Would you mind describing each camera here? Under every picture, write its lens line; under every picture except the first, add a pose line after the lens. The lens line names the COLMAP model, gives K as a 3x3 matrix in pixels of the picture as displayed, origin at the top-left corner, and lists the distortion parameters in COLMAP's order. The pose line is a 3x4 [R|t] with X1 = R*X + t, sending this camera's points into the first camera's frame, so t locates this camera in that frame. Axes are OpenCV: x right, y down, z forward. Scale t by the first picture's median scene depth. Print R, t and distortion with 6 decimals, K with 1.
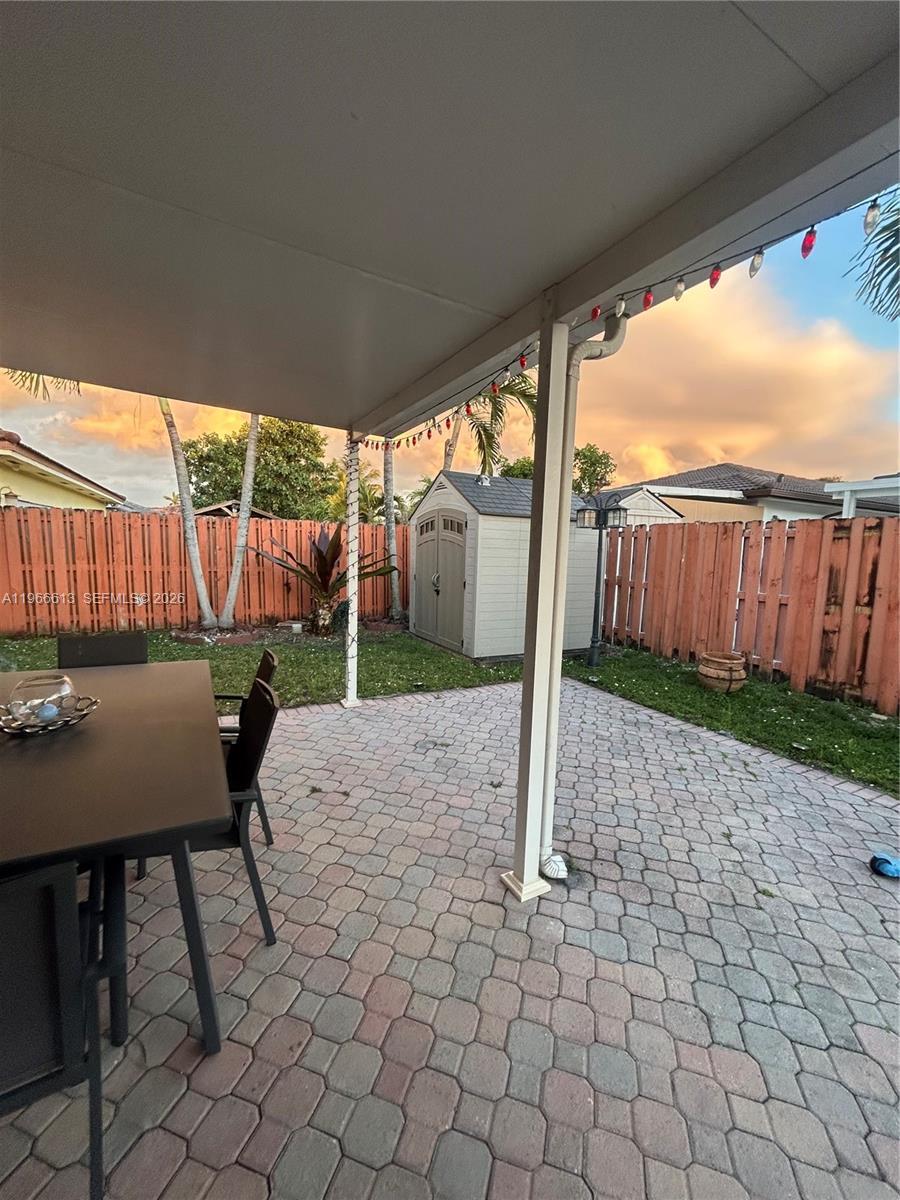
lens RADIAL K [[484.6, 0, 449.1], [0, 484.6, 605.2], [0, 0, 1]] dist [-0.003210, -0.000196]
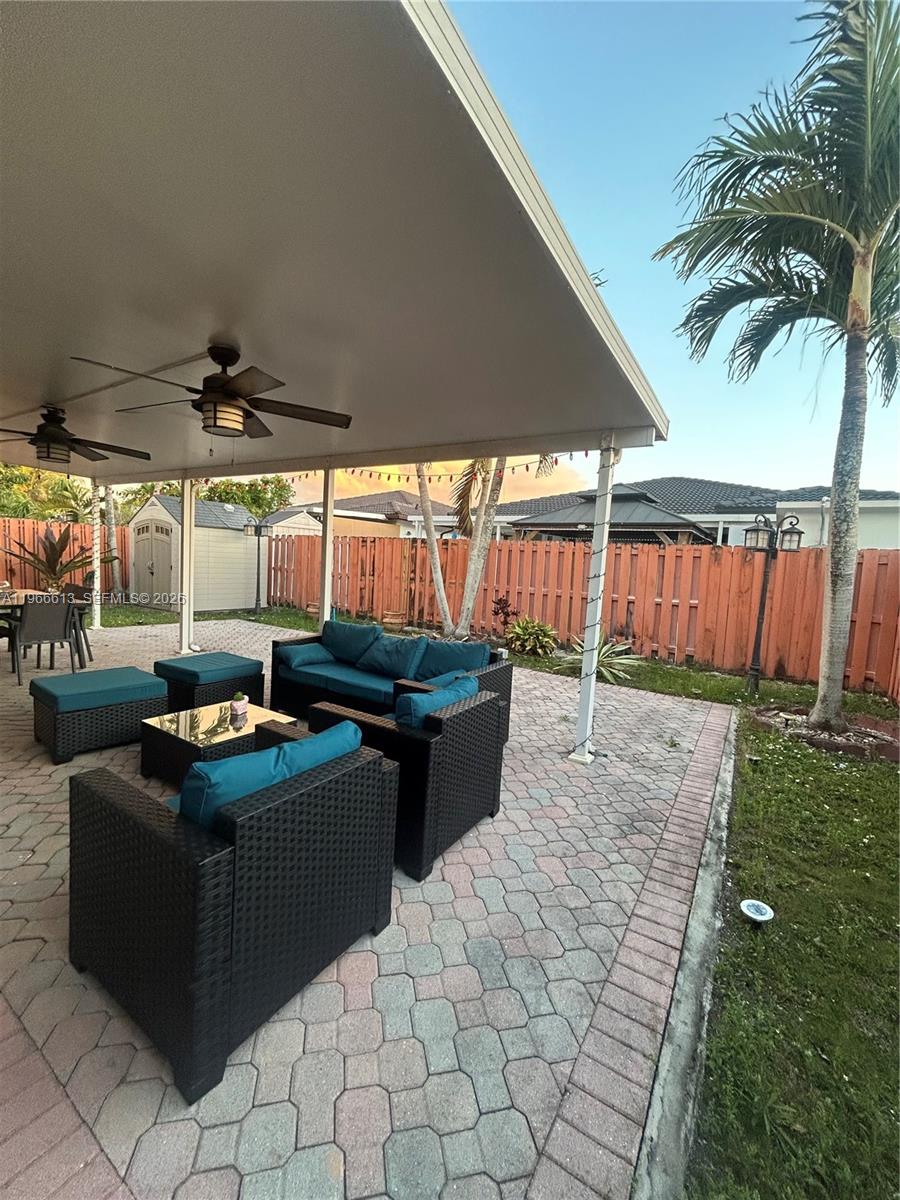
lens RADIAL K [[484.6, 0, 453.4], [0, 484.6, 598.7], [0, 0, 1]] dist [-0.003210, -0.000196]
pose [[0.865595, -0.021952, 0.500263, 0.033446], [0.031159, 0.999464, -0.010058, 0.099041], [-0.499774, 0.024294, 0.865815, -0.801731]]
